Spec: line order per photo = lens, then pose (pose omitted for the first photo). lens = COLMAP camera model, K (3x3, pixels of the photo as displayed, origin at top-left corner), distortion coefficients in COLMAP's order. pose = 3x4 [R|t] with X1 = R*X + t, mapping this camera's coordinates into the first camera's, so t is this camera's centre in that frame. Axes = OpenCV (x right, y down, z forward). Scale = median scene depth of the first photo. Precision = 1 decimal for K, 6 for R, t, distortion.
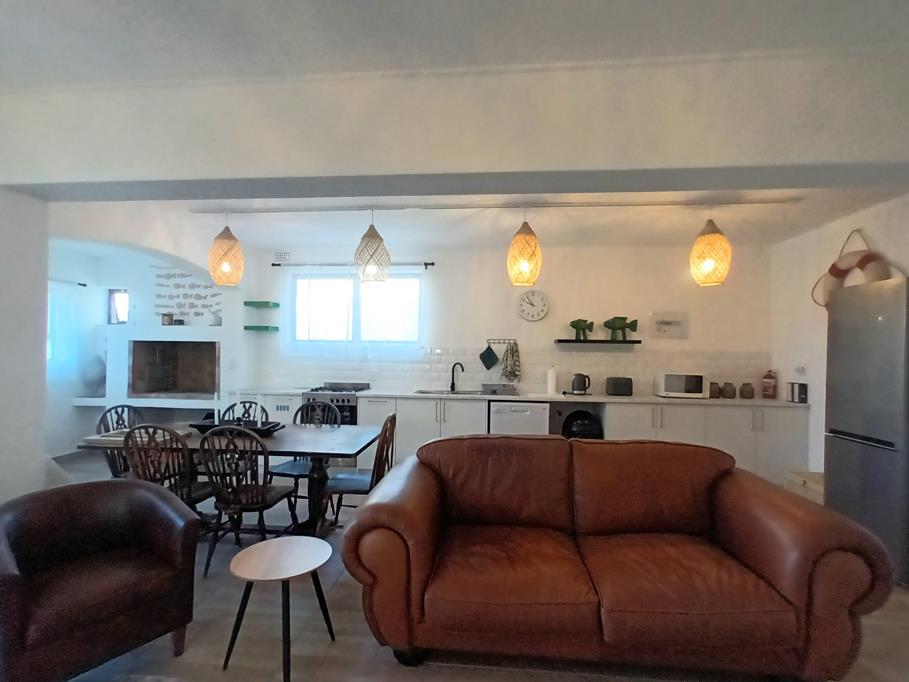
lens RADIAL K [[446.5, 0, 454.5], [0, 446.5, 341.0], [0, 0, 1]] dist [0.014577, -0.000063]
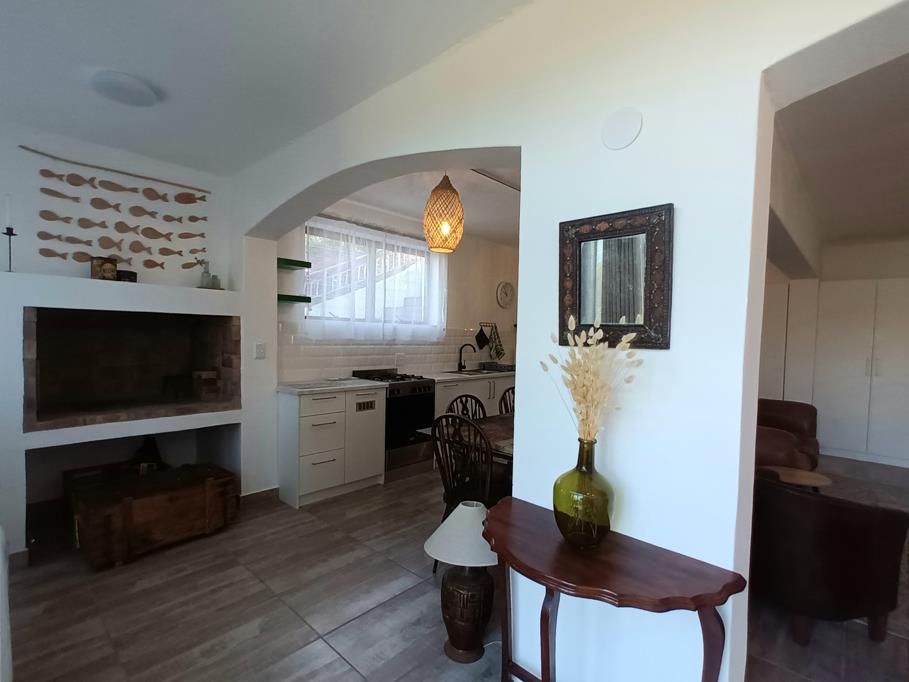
lens RADIAL K [[446.5, 0, 454.5], [0, 446.5, 341.0], [0, 0, 1]] dist [0.014577, -0.000063]
pose [[0.601521, -0.011259, 0.798778, -0.863293], [-0.033431, 0.998670, 0.039251, 0.001075], [-0.798157, -0.050314, 0.600344, 0.388181]]
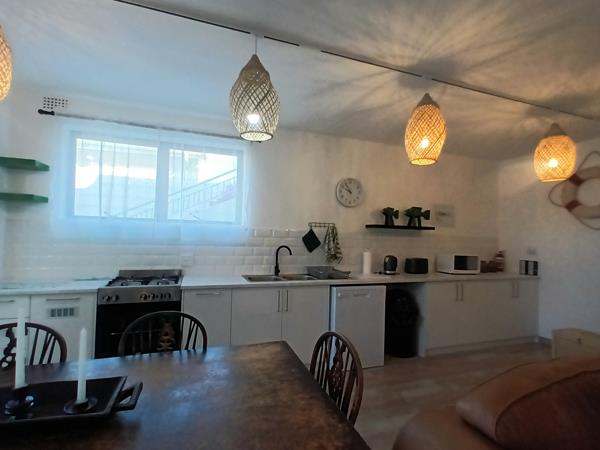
lens RADIAL K [[294.7, 0, 300.0], [0, 294.7, 225.0], [0, 0, 1]] dist [0.014577, -0.000063]
pose [[0.909782, 0.027005, 0.414208, -0.228446], [-0.025386, 0.999633, -0.009414, 0.008941], [-0.414310, -0.001950, 0.910134, 0.401505]]
